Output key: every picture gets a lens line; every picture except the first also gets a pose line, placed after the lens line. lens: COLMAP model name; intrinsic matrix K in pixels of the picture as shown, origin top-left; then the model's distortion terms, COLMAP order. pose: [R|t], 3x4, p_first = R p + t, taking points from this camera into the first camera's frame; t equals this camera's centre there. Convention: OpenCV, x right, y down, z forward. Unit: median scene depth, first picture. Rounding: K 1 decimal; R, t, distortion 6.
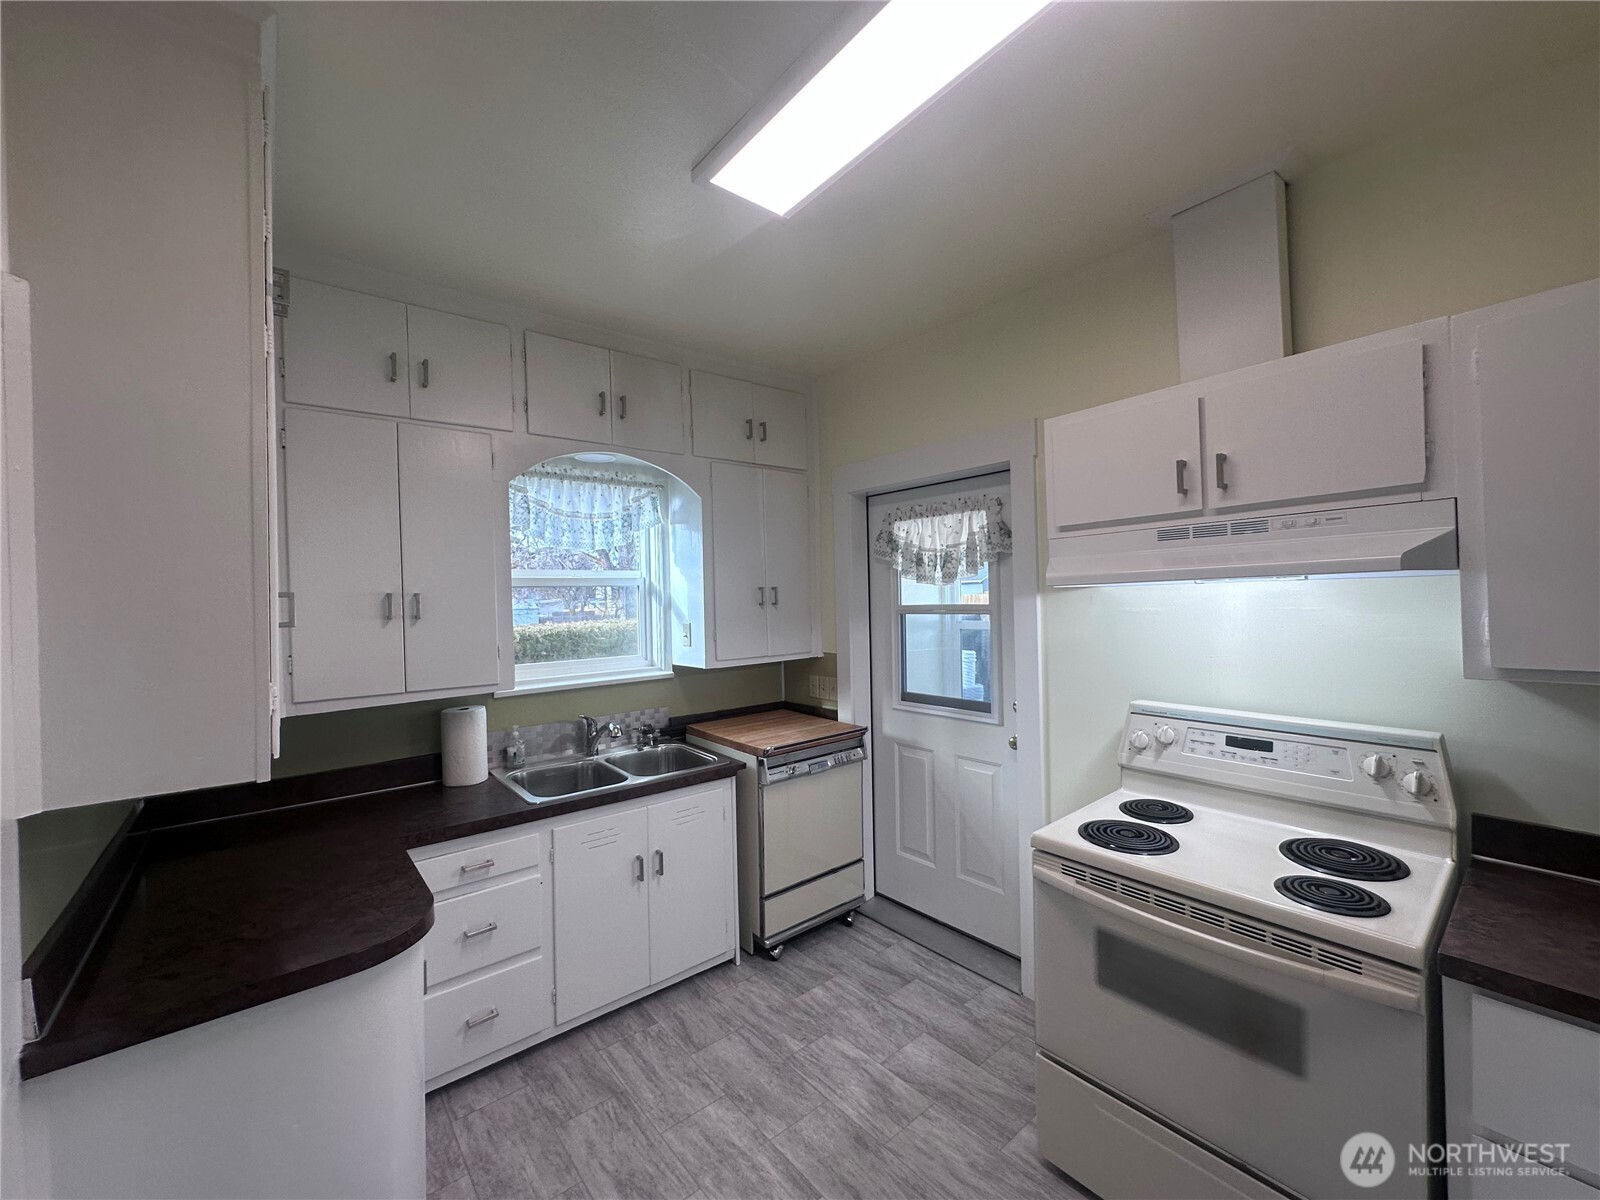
lens RADIAL K [[639.9, 0, 801.1], [0, 639.9, 602.7], [0, 0, 1]] dist [0.002020, -0.001361]
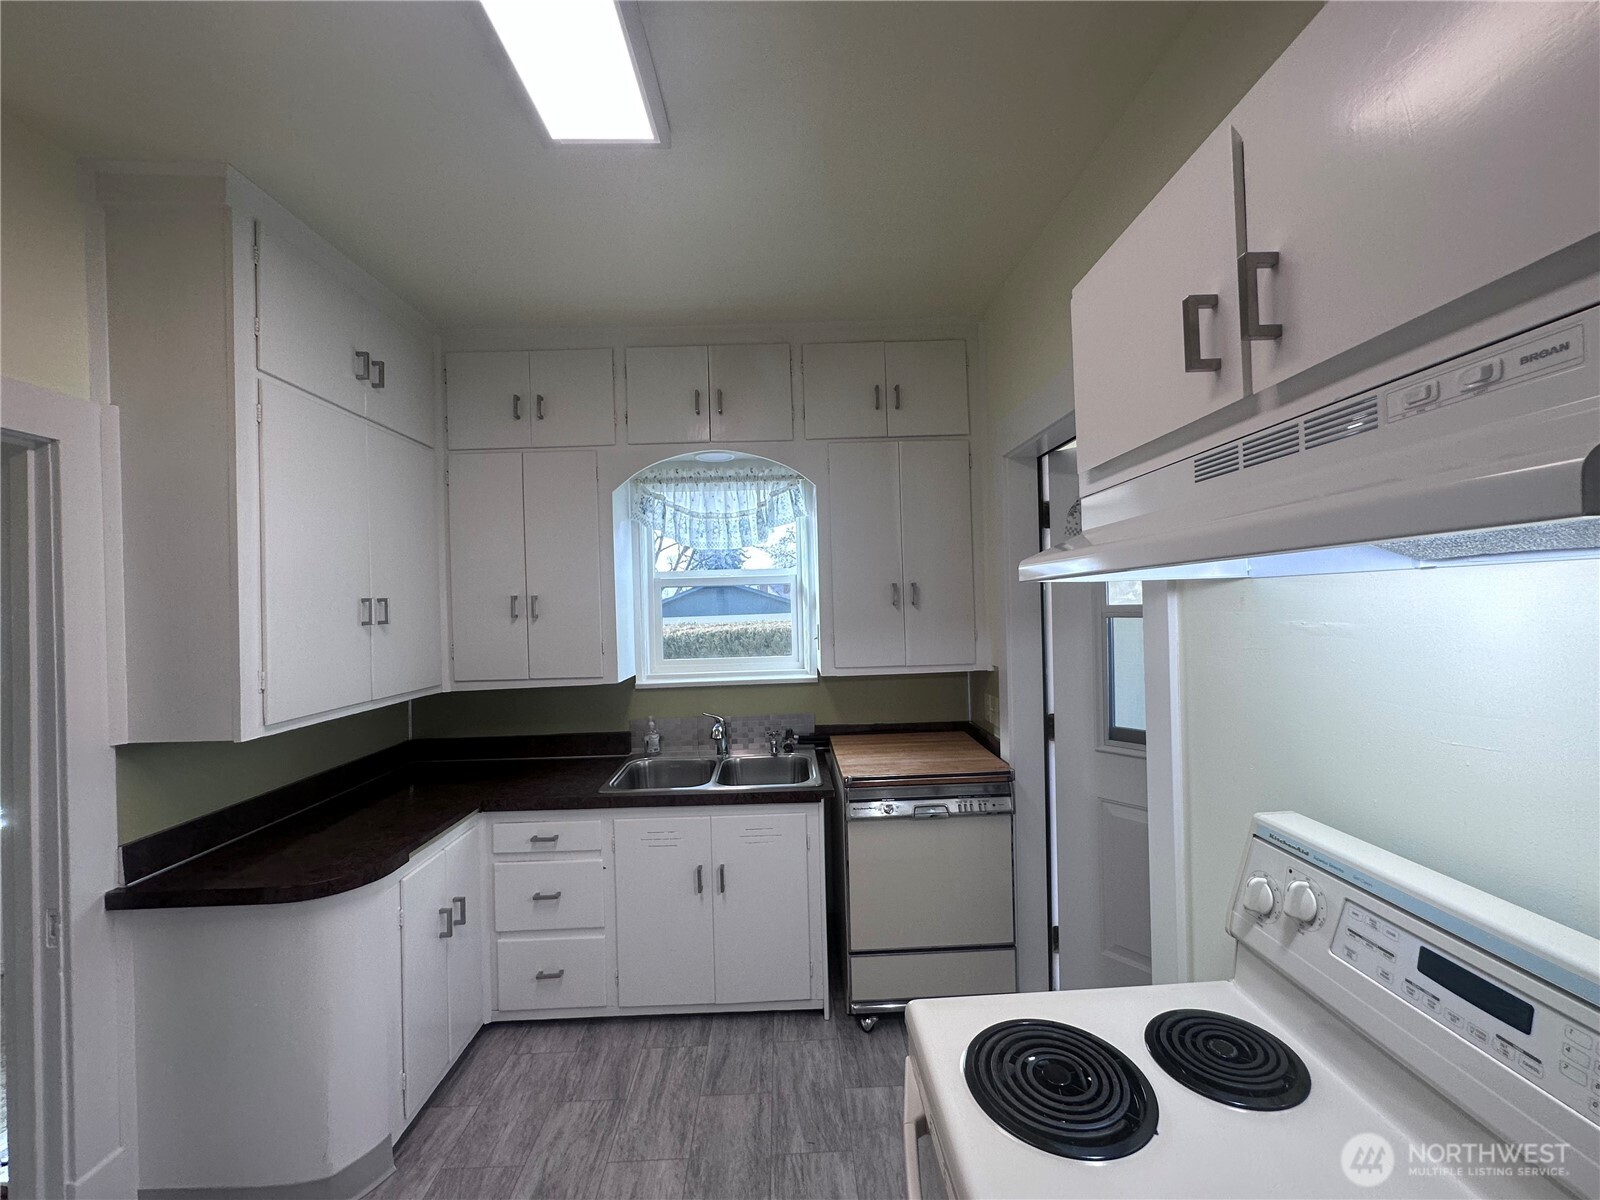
lens RADIAL K [[639.9, 0, 800.6], [0, 639.9, 603.1], [0, 0, 1]] dist [0.002020, -0.001361]
pose [[0.786350, 0.003766, -0.617770, 0.467098], [0.004563, 0.999919, 0.011904, -0.011661], [0.617764, -0.012180, 0.786269, 0.343509]]
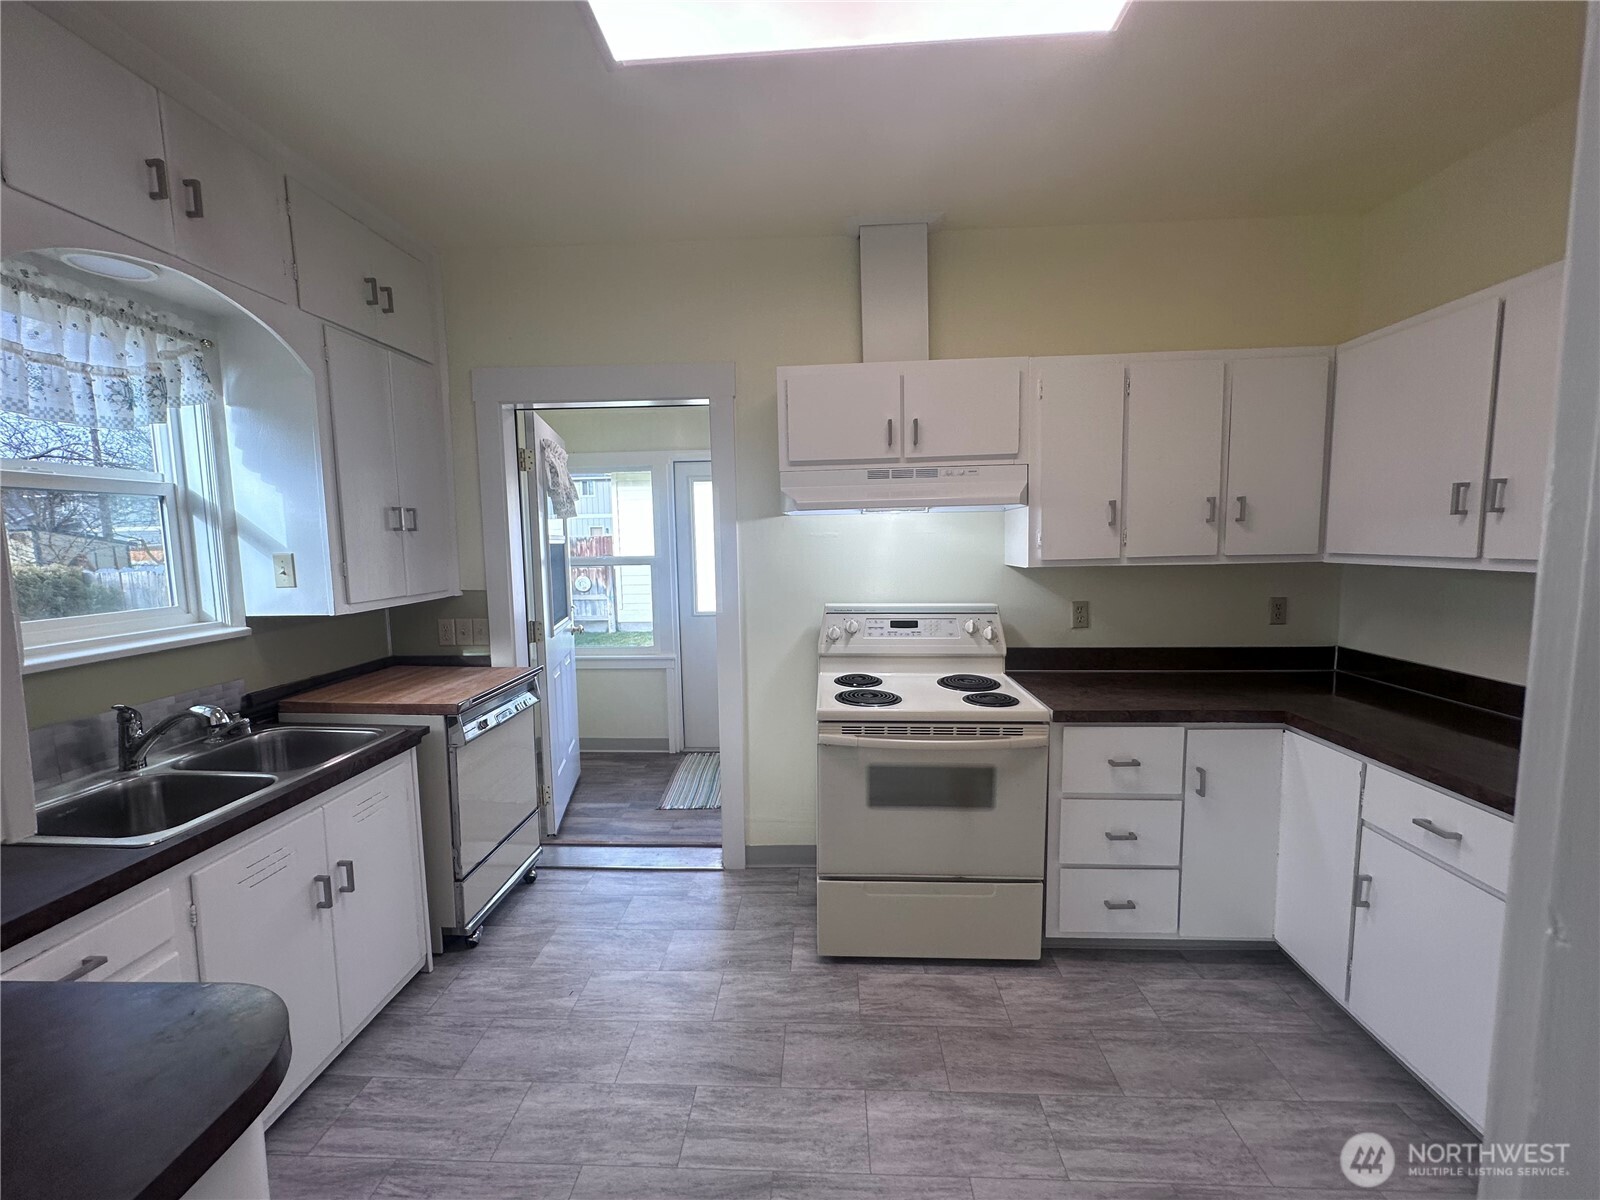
lens RADIAL K [[639.9, 0, 797.7], [0, 639.9, 601.1], [0, 0, 1]] dist [0.002020, -0.001361]
pose [[0.675308, -0.060872, 0.735020, -0.403266], [0.003983, 0.996875, 0.078899, 0.038851], [-0.737525, -0.050354, 0.673440, 0.149803]]
